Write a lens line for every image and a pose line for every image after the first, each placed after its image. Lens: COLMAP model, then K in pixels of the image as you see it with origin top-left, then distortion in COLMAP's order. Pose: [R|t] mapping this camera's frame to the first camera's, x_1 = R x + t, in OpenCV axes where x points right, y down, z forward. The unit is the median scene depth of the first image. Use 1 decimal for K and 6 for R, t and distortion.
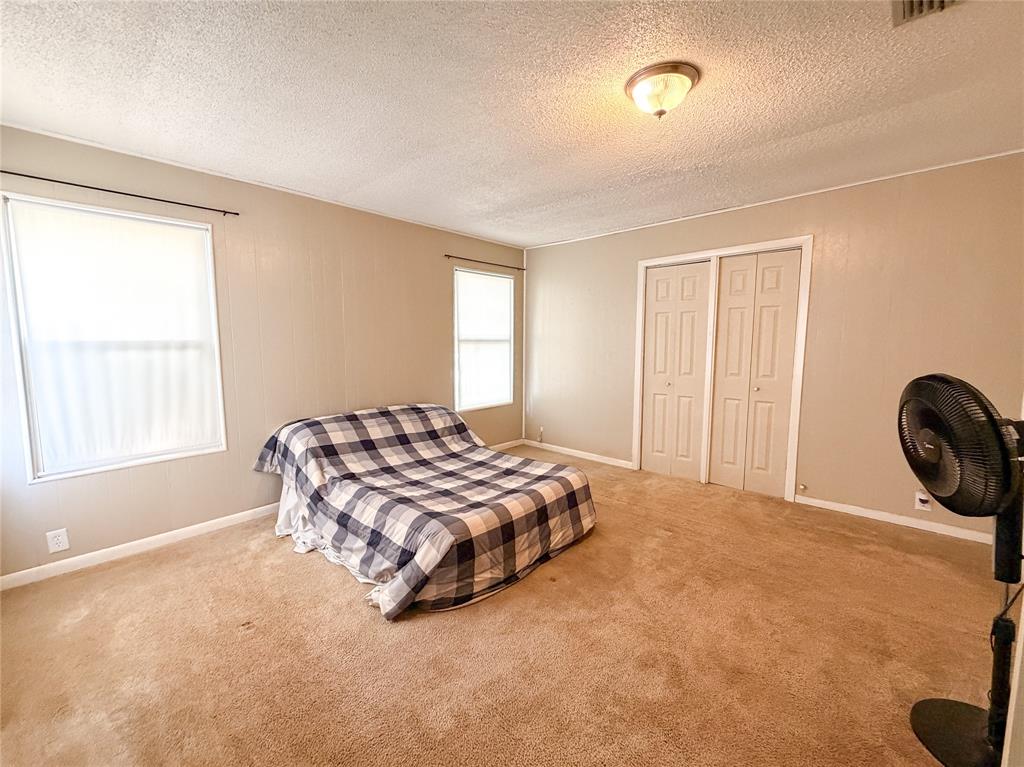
lens RADIAL K [[420.0, 0, 507.9], [0, 420.0, 380.6], [0, 0, 1]] dist [-0.001927, -0.000052]
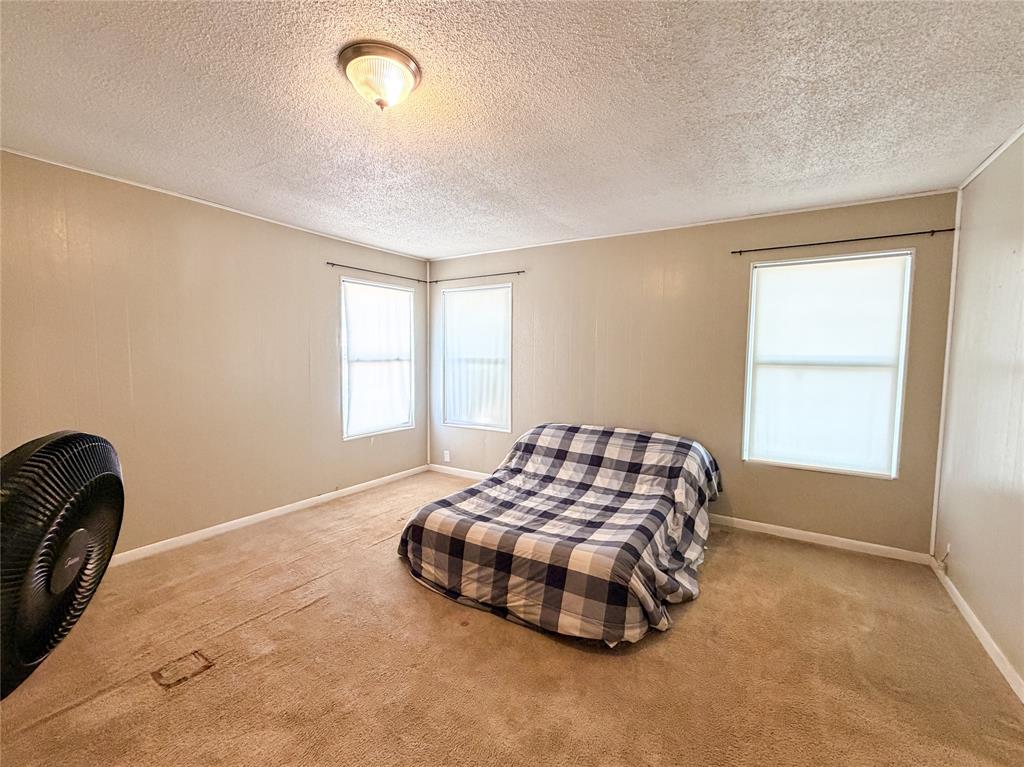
lens RADIAL K [[420.0, 0, 508.7], [0, 420.0, 385.4], [0, 0, 1]] dist [-0.001927, -0.000052]
pose [[0.215613, 0.071781, -0.973837, 0.796854], [-0.109726, 0.992759, 0.048882, -0.074666], [0.970294, 0.096315, 0.221928, 0.691576]]
